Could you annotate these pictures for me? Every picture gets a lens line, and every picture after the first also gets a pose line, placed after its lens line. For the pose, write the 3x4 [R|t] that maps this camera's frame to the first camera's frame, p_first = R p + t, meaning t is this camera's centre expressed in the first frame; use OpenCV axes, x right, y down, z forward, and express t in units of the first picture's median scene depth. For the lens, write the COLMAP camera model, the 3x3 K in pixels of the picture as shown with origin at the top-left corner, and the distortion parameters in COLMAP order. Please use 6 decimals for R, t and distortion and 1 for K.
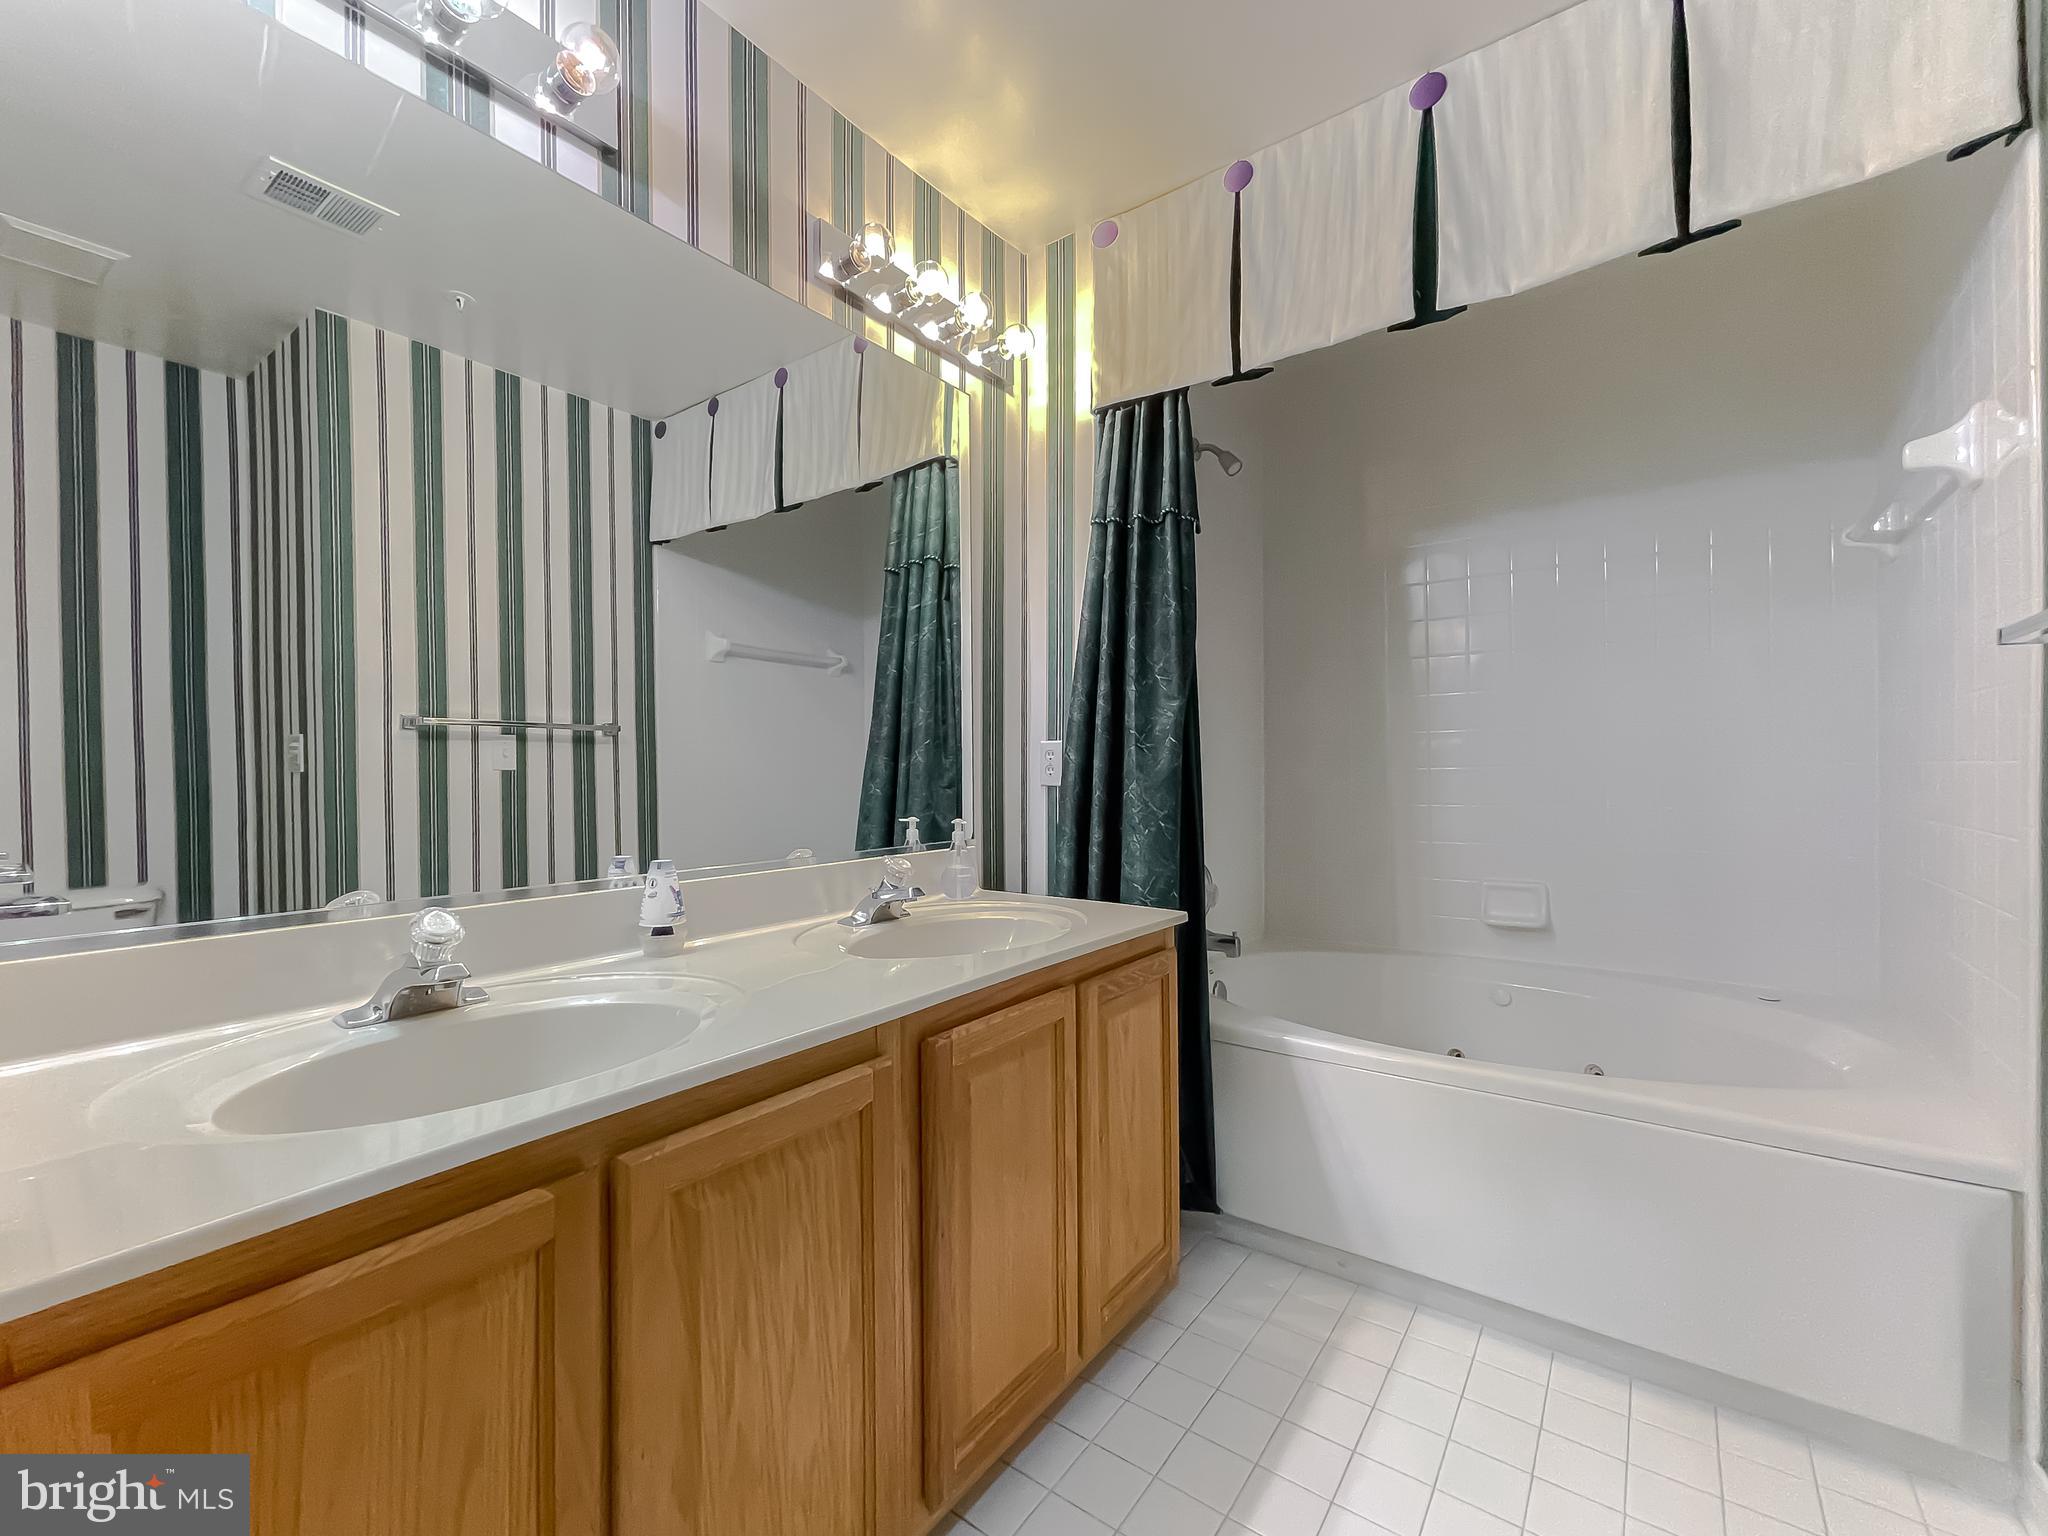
lens RADIAL K [[840.0, 0, 1026.3], [0, 840.0, 775.2], [0, 0, 1]] dist [0.003467, -0.001288]
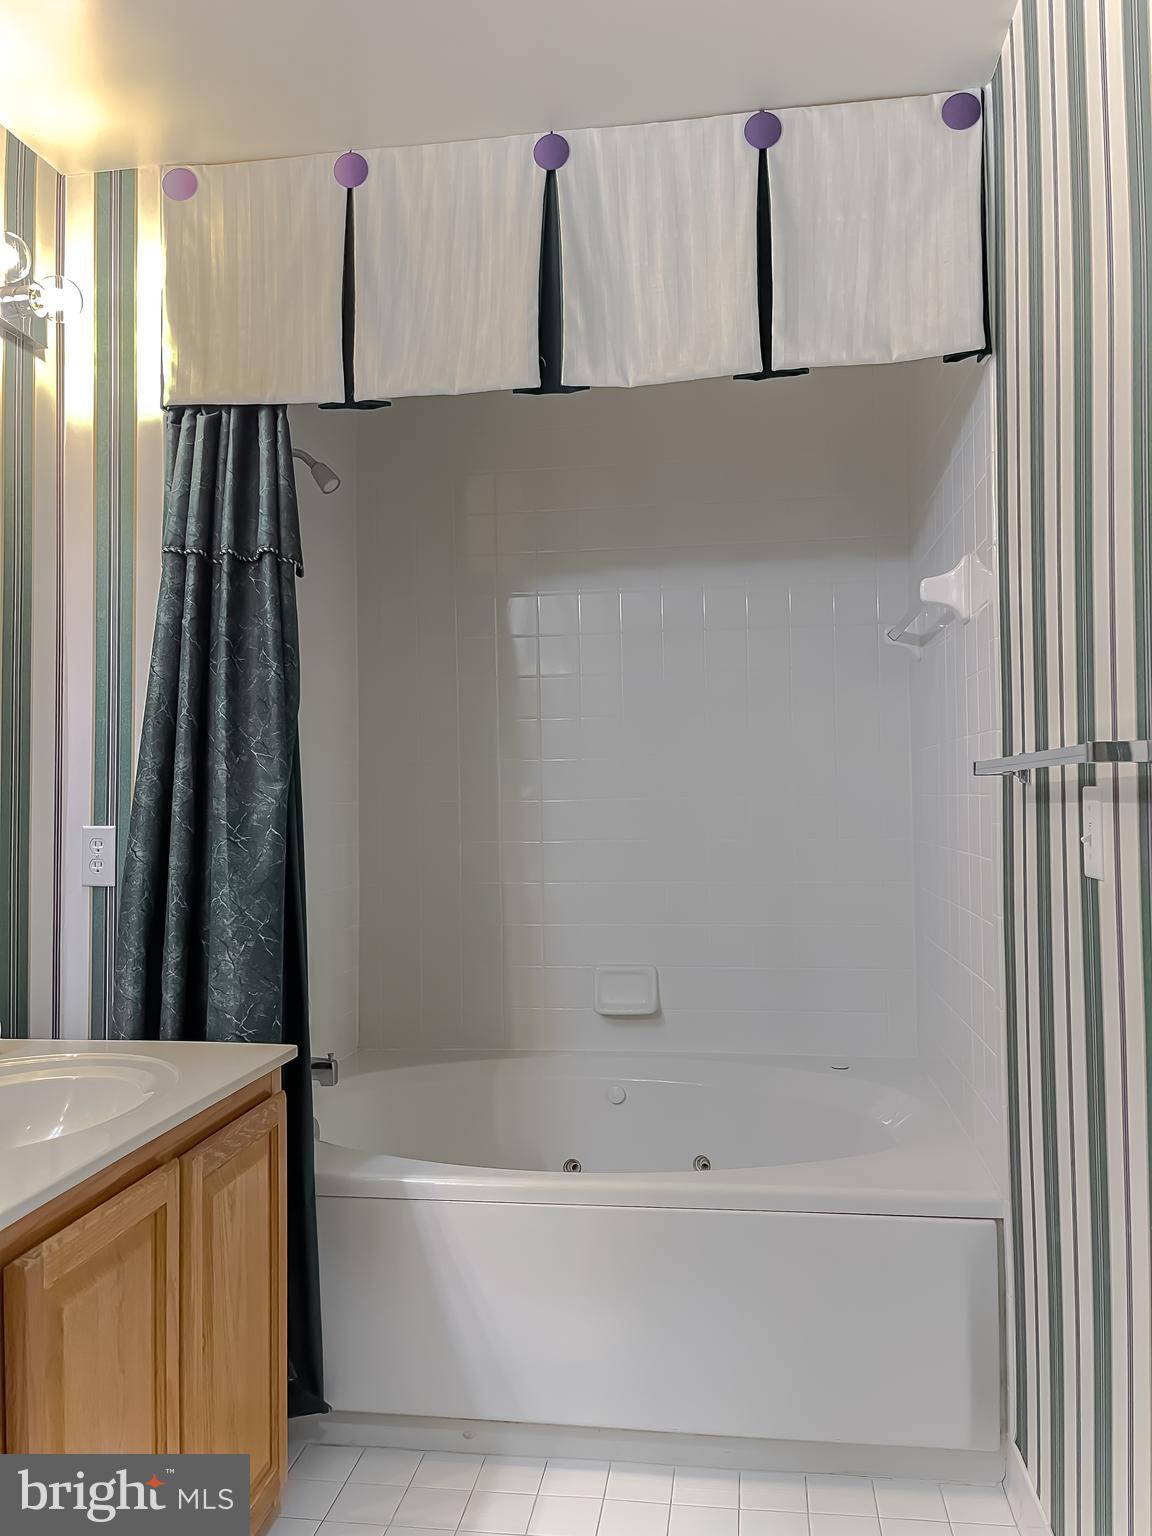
lens RADIAL K [[1181.4, 0, 573.4], [0, 1181.4, 766.0], [0, 0, 1]] dist [0.054859, -0.007944]
pose [[0.877279, 0.009733, 0.479883, -0.126641], [0.004746, 0.999570, -0.028949, -0.072295], [-0.479958, 0.027674, 0.876855, -0.157221]]
